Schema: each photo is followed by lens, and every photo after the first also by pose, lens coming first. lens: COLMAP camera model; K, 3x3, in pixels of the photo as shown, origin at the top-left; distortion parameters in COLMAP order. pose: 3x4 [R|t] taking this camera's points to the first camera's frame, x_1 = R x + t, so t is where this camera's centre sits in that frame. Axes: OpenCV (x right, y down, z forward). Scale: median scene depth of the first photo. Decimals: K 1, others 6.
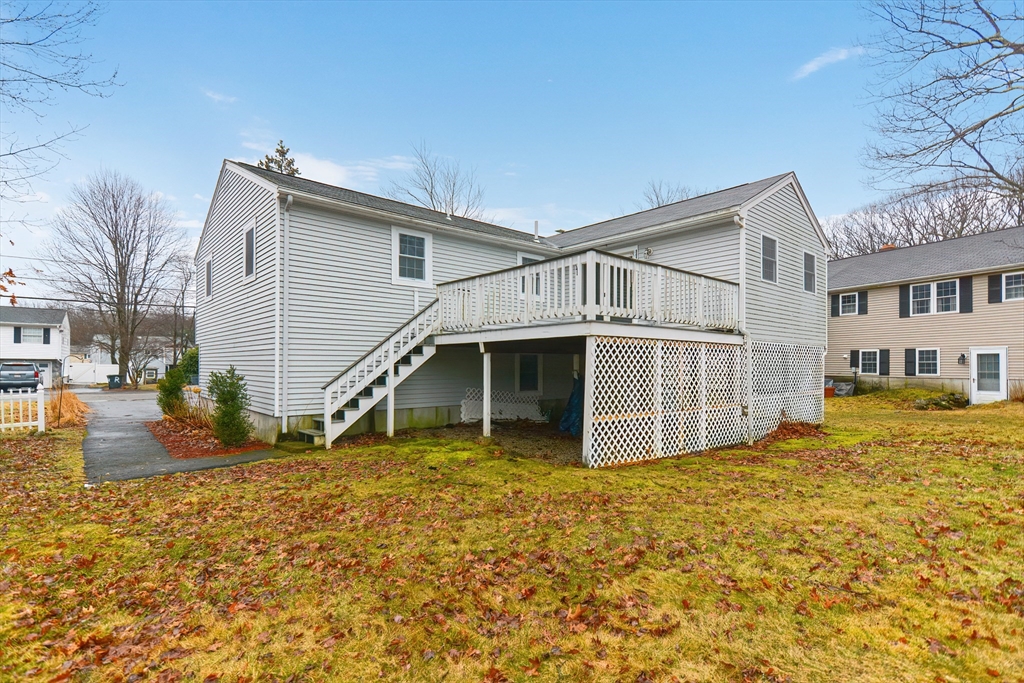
lens RADIAL K [[496.8, 0, 511.9], [0, 496.8, 366.7], [0, 0, 1]] dist [0.002643, -0.000216]
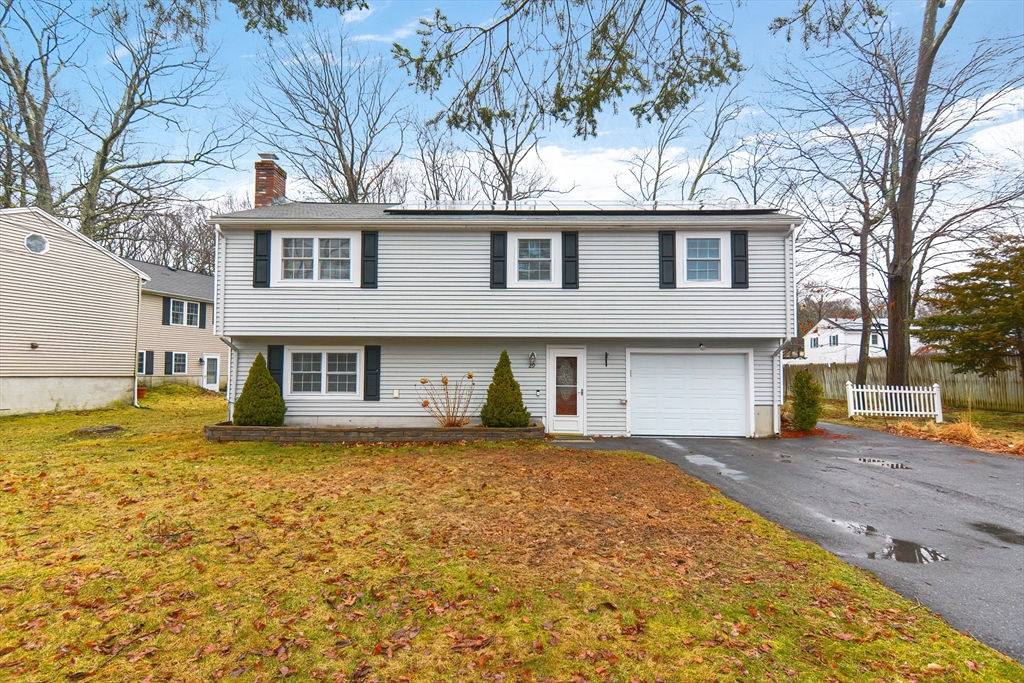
lens RADIAL K [[496.8, 0, 511.9], [0, 496.8, 366.7], [0, 0, 1]] dist [0.002643, -0.000216]
pose [[-0.754874, -0.000046, 0.655869, -1.289481], [-0.006252, 0.999955, -0.007126, 0.006114], [-0.655840, -0.009480, -0.754841, 2.907988]]
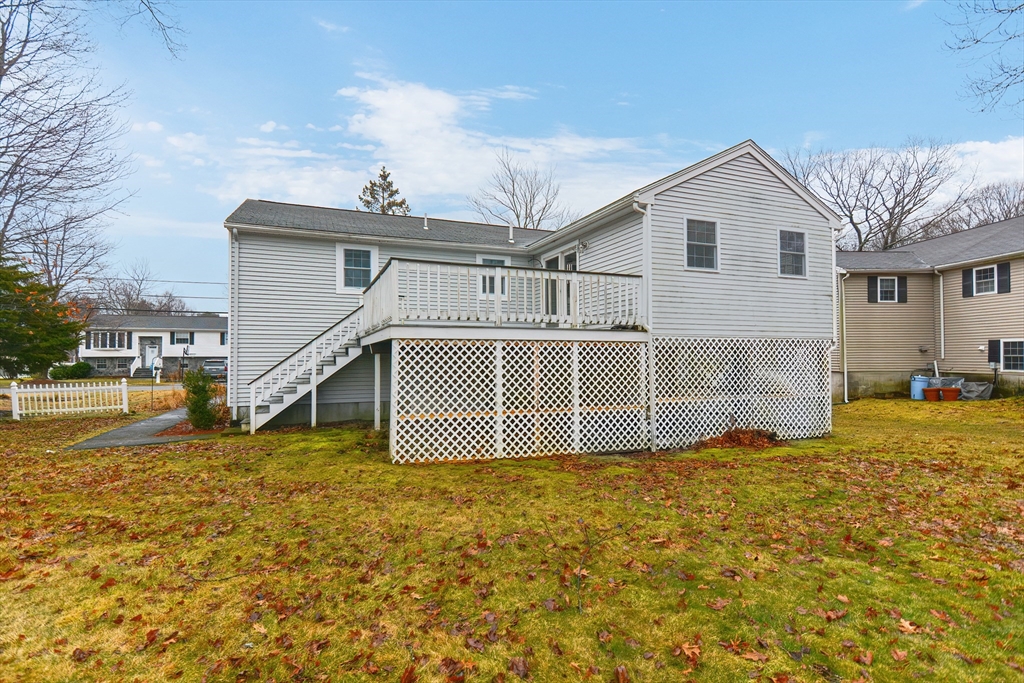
lens RADIAL K [[495.7, 0, 511.1], [0, 495.7, 359.9], [0, 0, 1]] dist [0.004285, 0.000414]
pose [[0.942945, -0.004421, -0.332920, 0.528443], [0.004320, 0.999990, -0.001044, -0.010737], [0.332921, -0.000454, 0.942955, 0.055856]]
